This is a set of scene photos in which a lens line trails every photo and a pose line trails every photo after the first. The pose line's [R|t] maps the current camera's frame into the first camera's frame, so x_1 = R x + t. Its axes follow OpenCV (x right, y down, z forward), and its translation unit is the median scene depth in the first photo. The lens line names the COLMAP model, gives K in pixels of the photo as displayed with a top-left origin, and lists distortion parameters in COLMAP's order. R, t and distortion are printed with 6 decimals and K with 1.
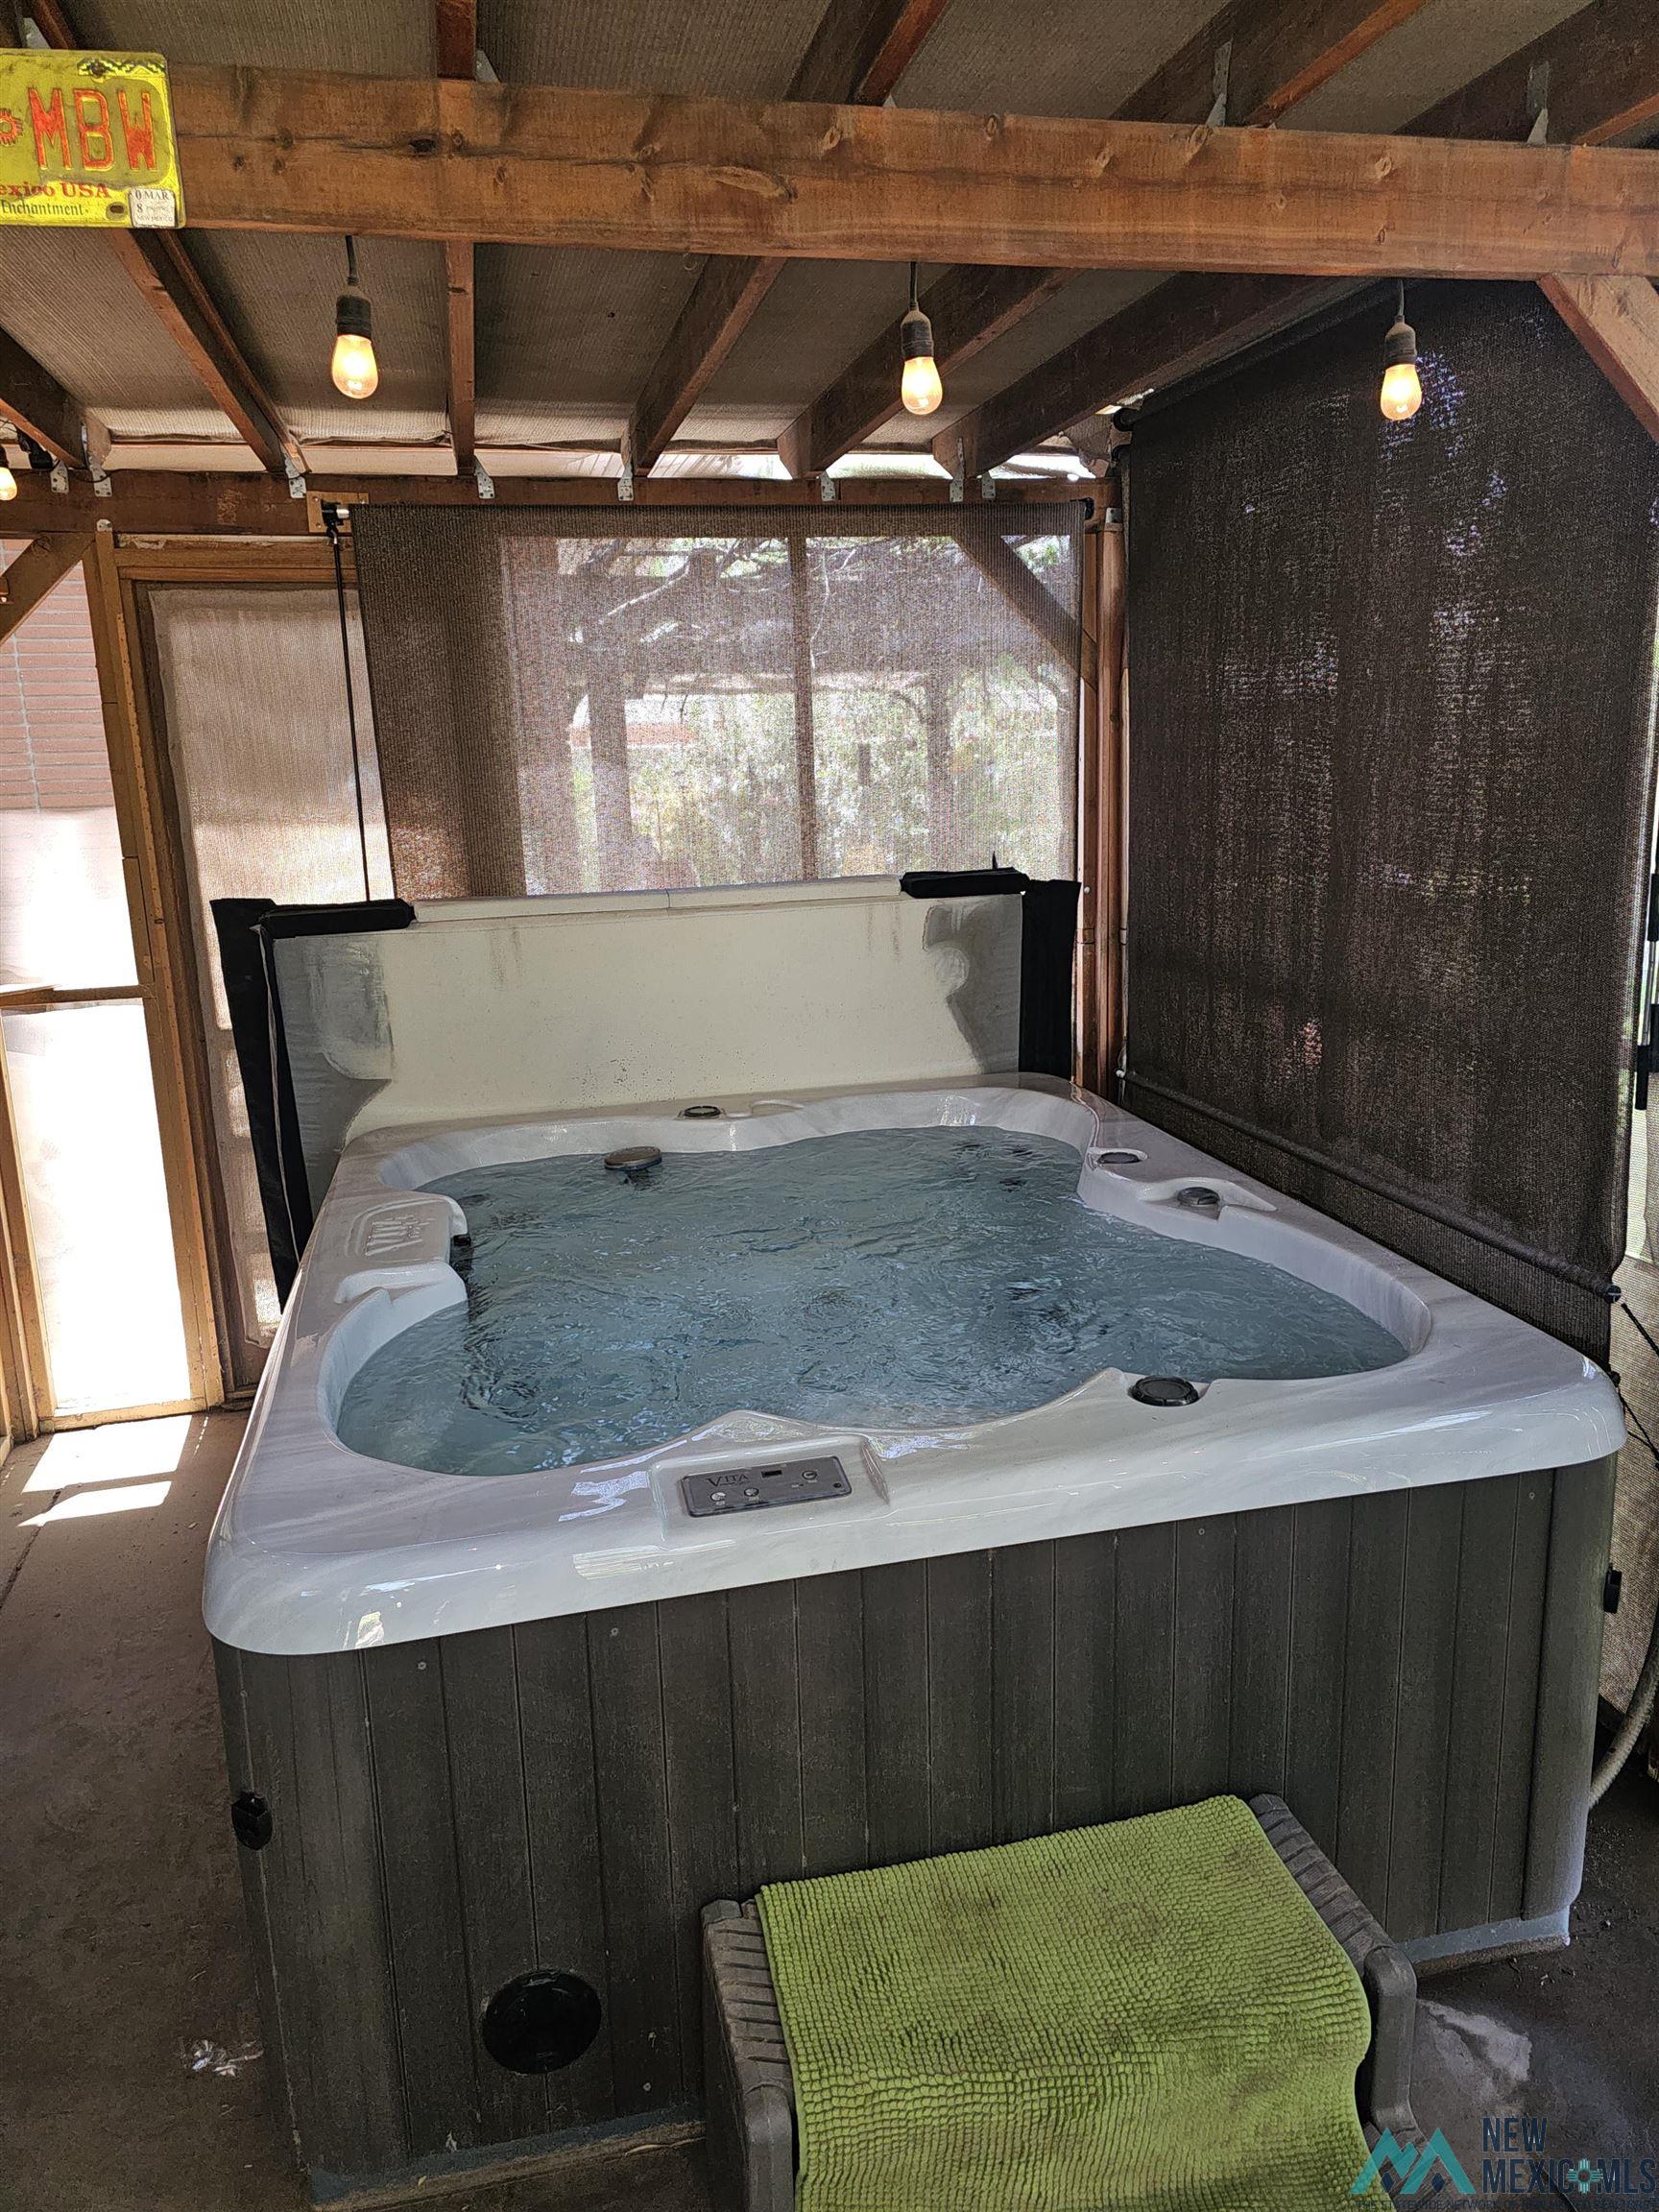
lens RADIAL K [[1484.1, 0, 829.5], [0, 1484.1, 1106.0], [0, 0, 1]] dist [0.078277, -0.085783]
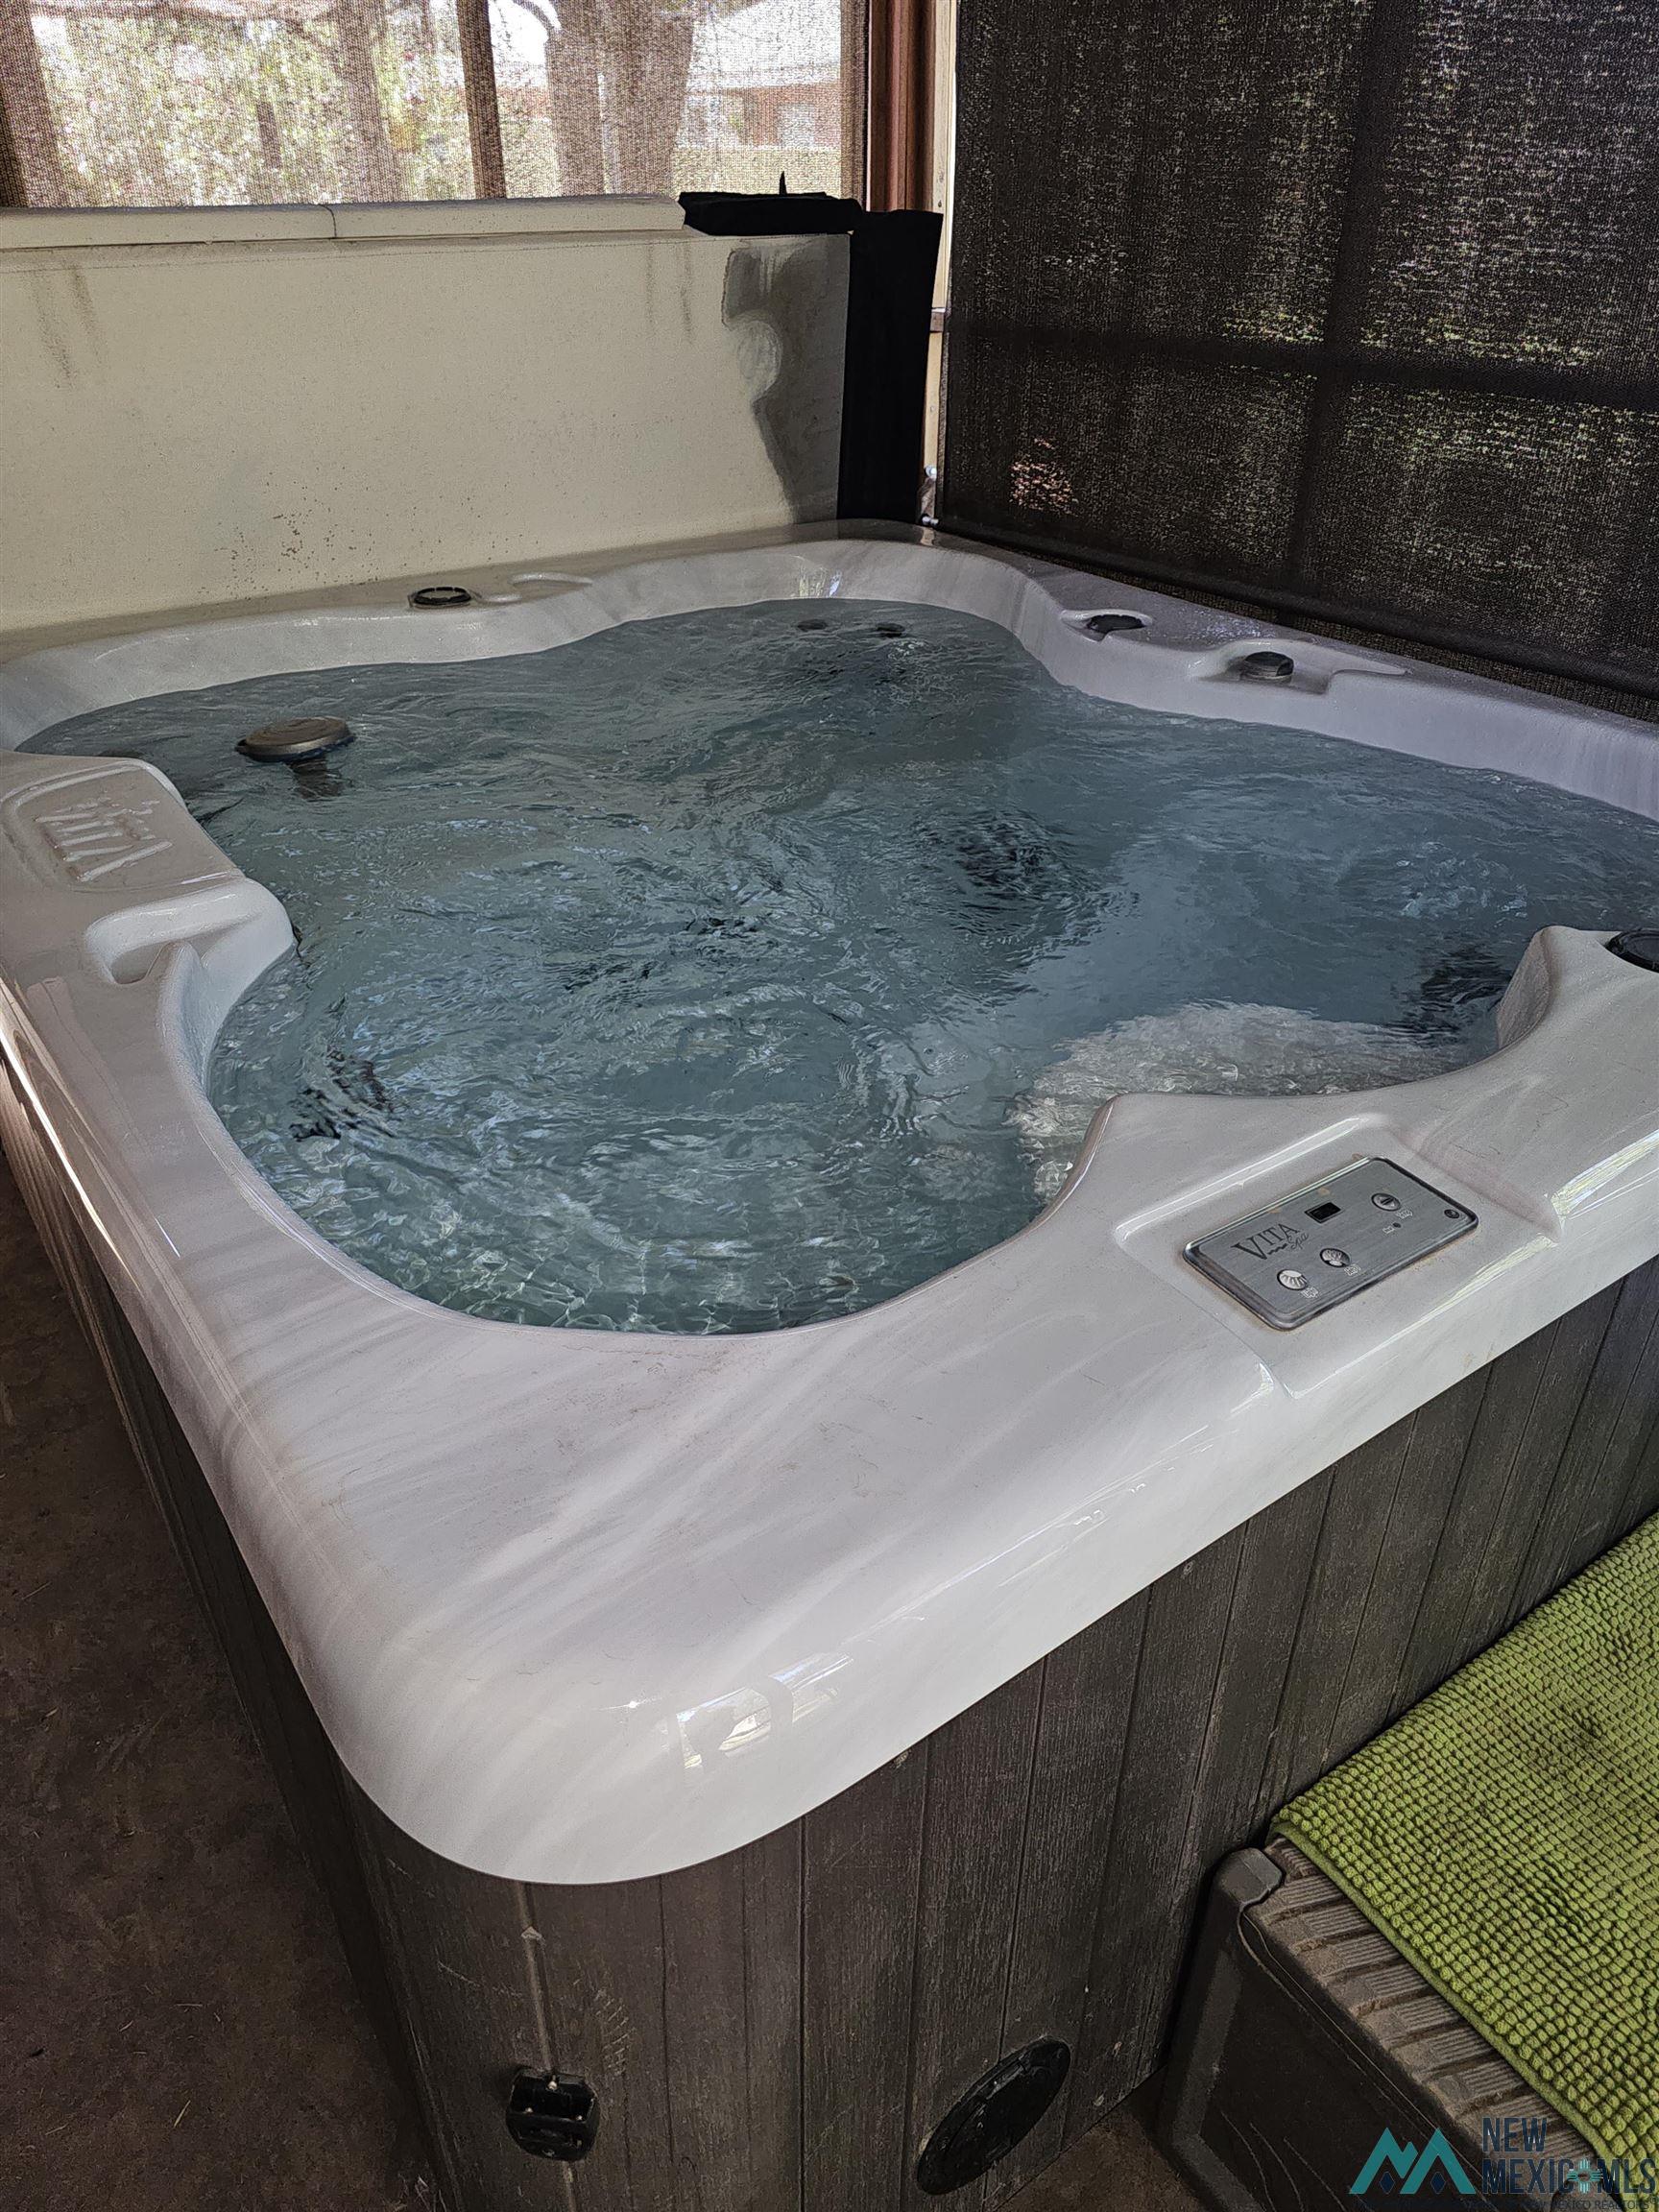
lens RADIAL K [[1484.1, 0, 829.5], [0, 1484.1, 1106.0], [0, 0, 1]] dist [0.078277, -0.085783]
pose [[0.926933, -0.170257, 0.334376, -0.185397], [0.057189, 0.944823, 0.322550, 0.012279], [-0.370843, -0.279859, 0.885525, 0.290312]]
